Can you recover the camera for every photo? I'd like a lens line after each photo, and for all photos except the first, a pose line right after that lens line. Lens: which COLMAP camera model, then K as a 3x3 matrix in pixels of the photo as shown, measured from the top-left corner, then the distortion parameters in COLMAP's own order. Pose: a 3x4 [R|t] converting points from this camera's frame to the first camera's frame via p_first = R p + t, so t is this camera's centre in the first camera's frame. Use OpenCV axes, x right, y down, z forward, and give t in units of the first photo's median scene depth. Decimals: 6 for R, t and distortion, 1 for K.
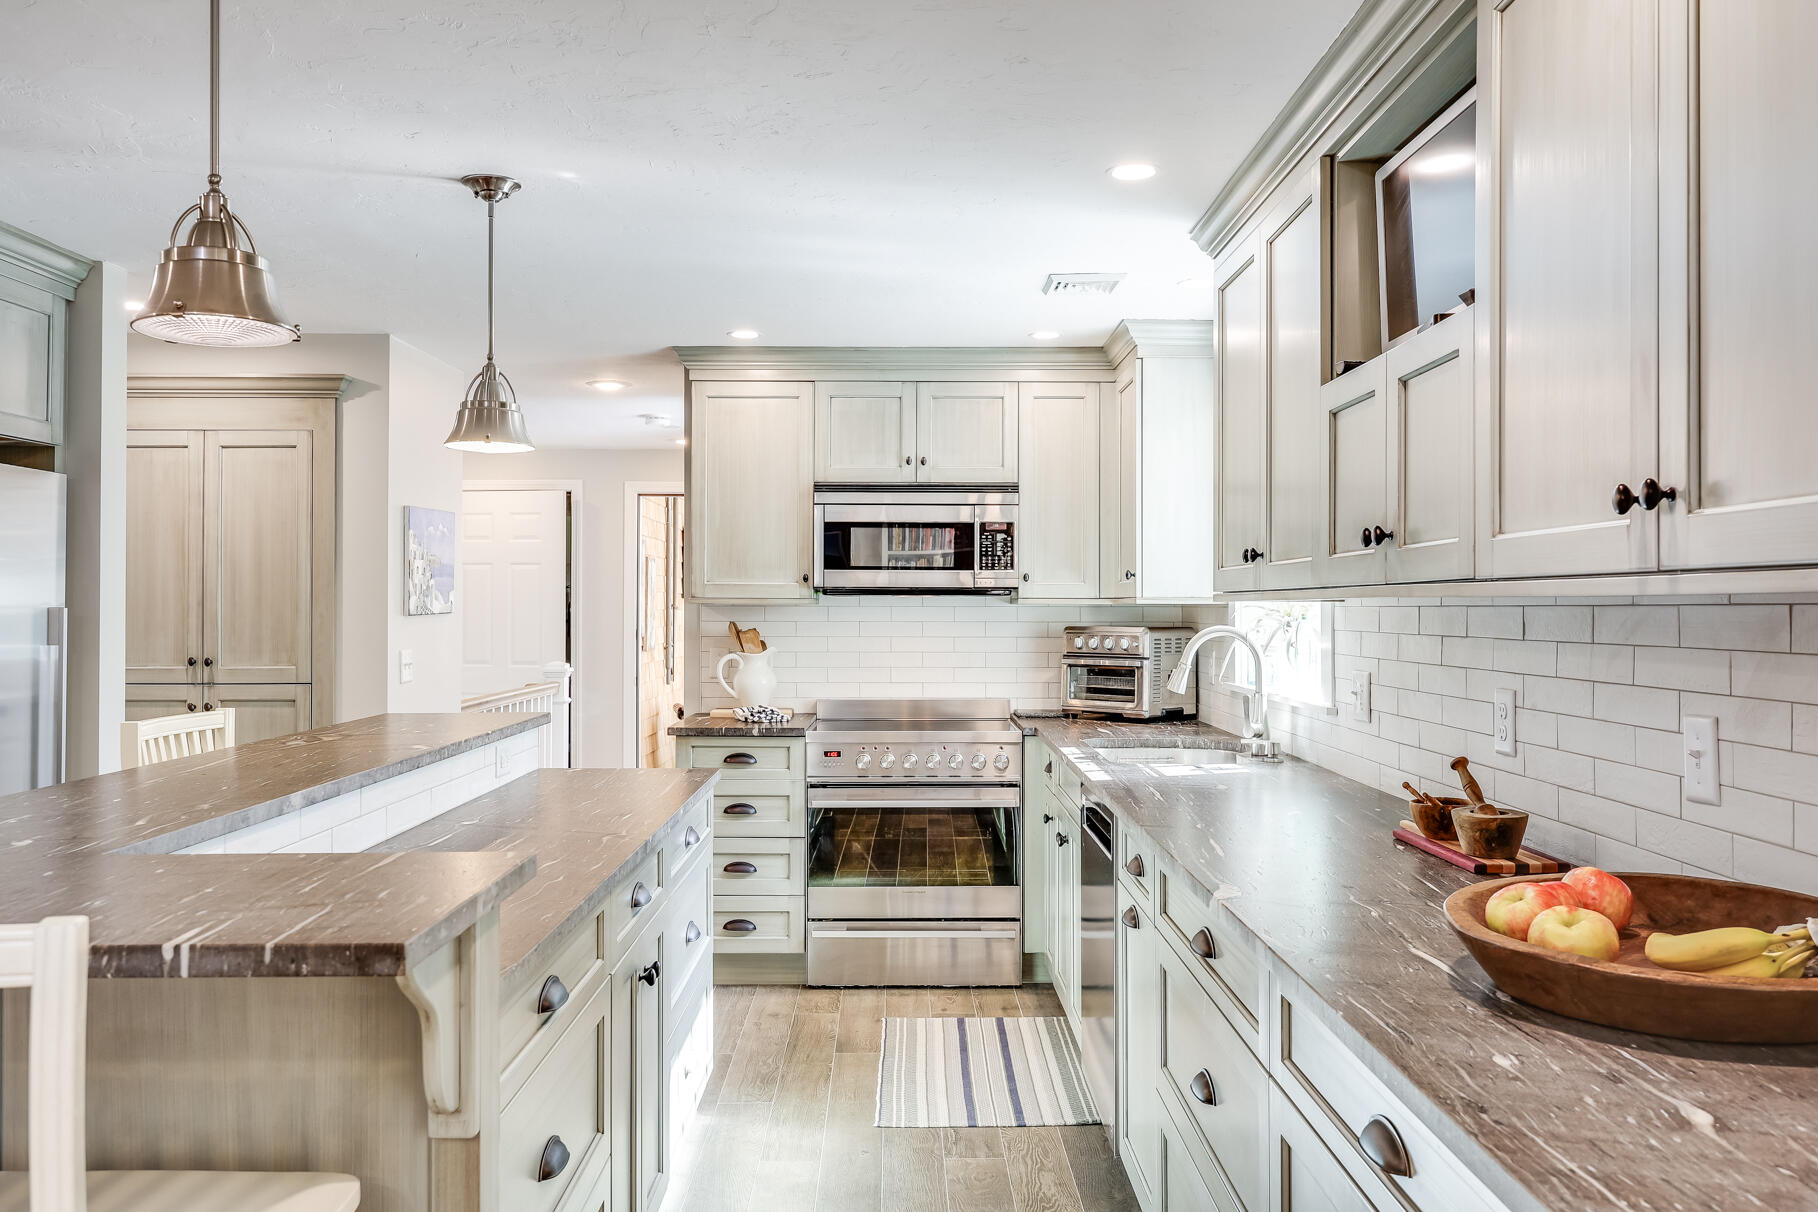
lens RADIAL K [[1380.6, 0, 903.2], [0, 1380.6, 597.8], [0, 0, 1]] dist [-0.005461, -0.000807]
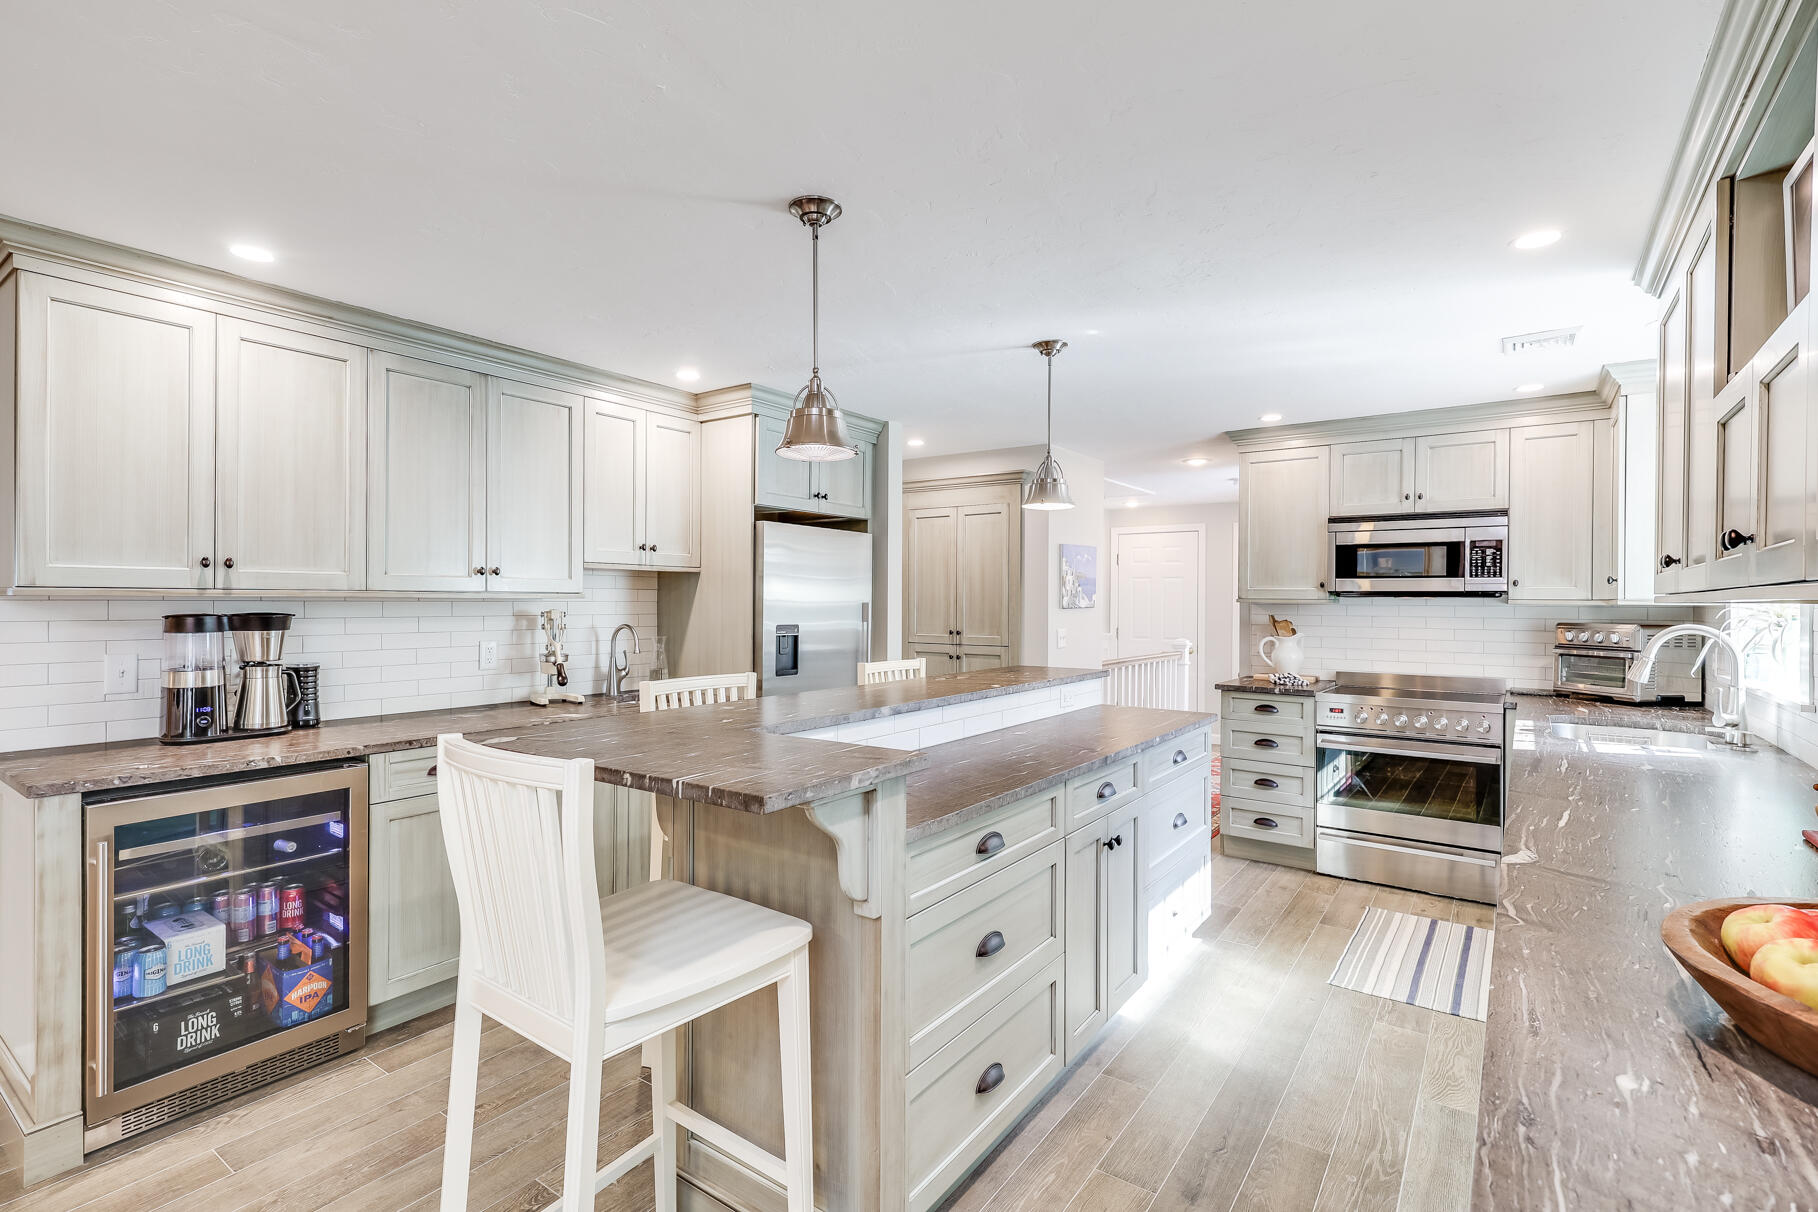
lens RADIAL K [[835.0, 0, 909.0], [0, 835.0, 606.0], [0, 0, 1]] dist [0.003166, 0.000802]
pose [[0.808017, 0.007997, -0.589105, 0.096499], [-0.002622, 0.999947, 0.009979, -0.000074], [0.589153, -0.006518, 0.807995, 0.061188]]
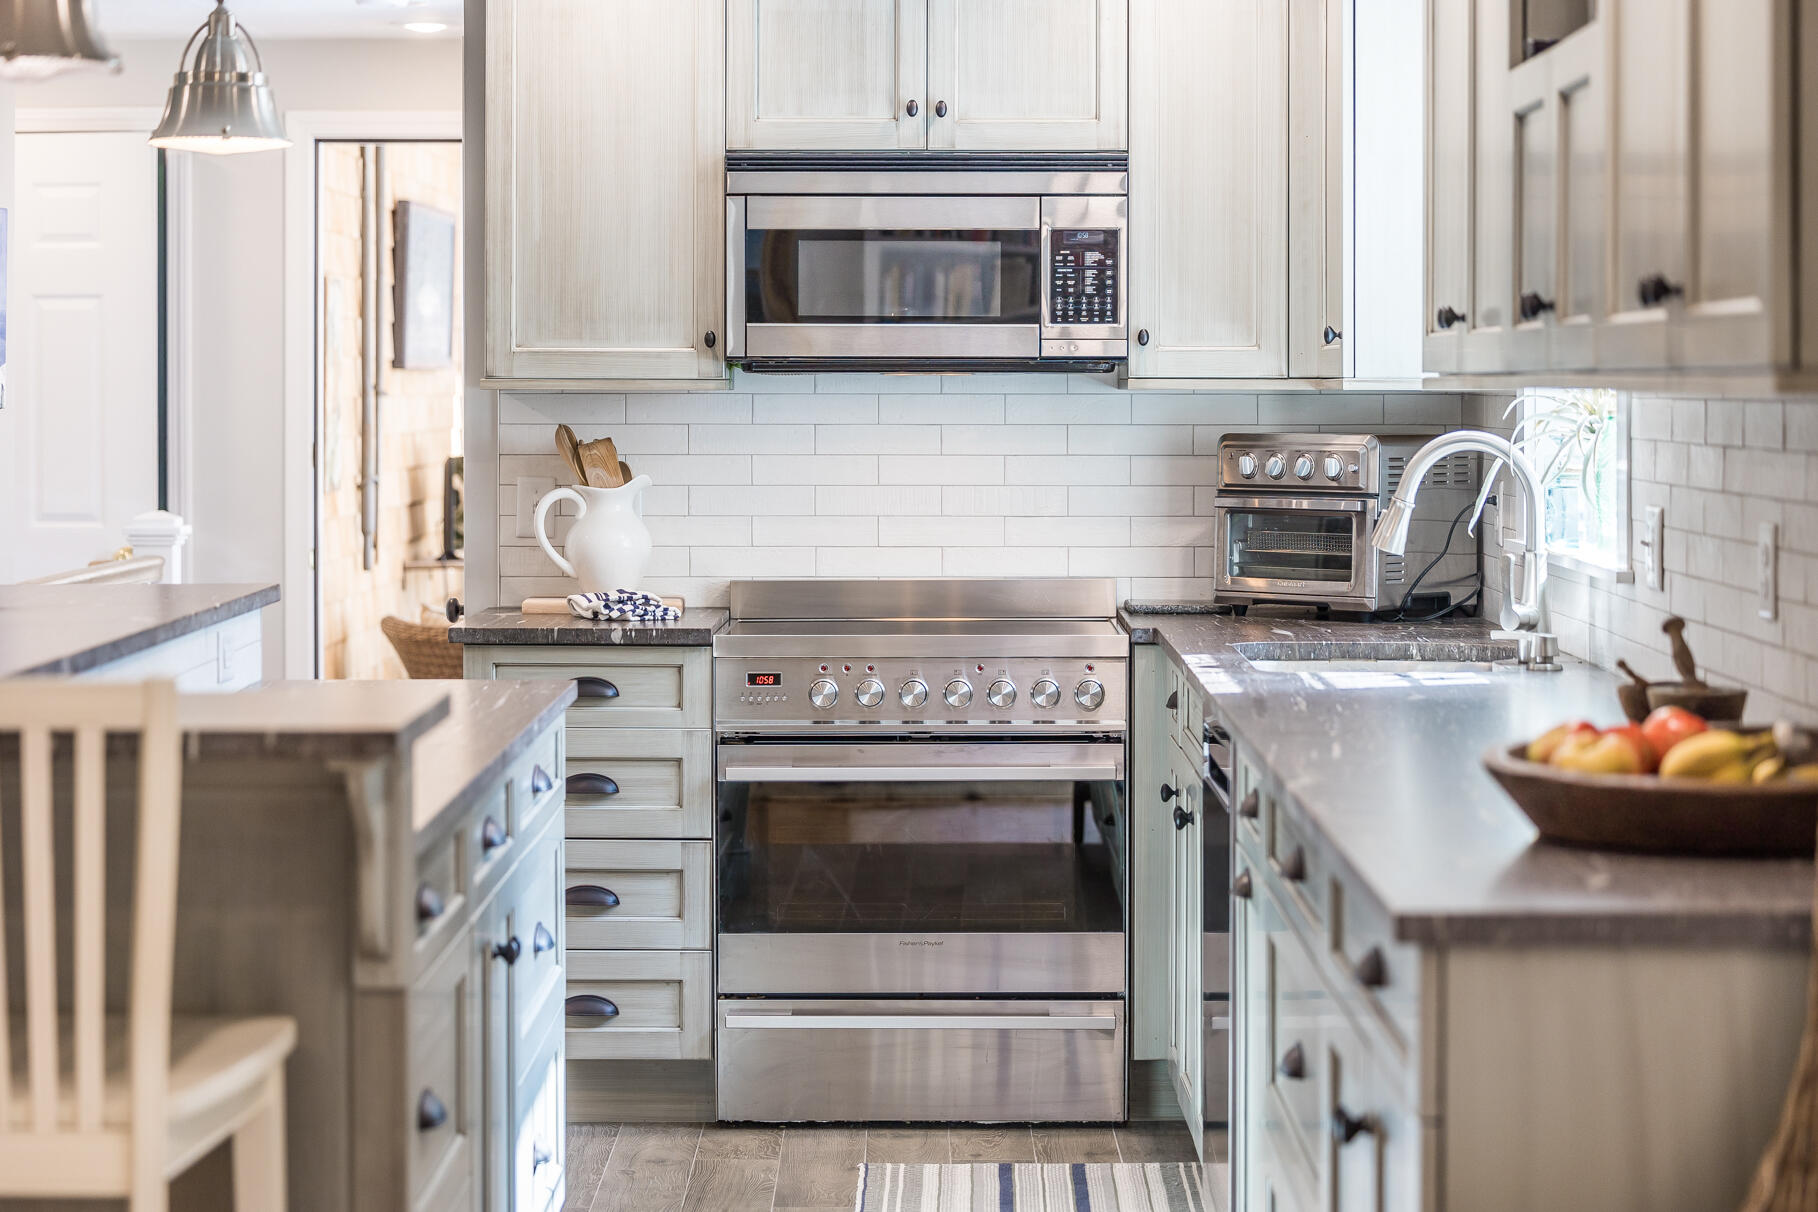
lens RADIAL K [[3946.3, 0, 907.0], [0, 3946.3, 566.0], [0, 0, 1]] dist [-0.065172, -0.142613]
pose [[0.999971, -0.000682, -0.007589, 0.013797], [0.001087, 0.998571, 0.053439, -0.008852], [0.007542, -0.053446, 0.998542, -0.480482]]
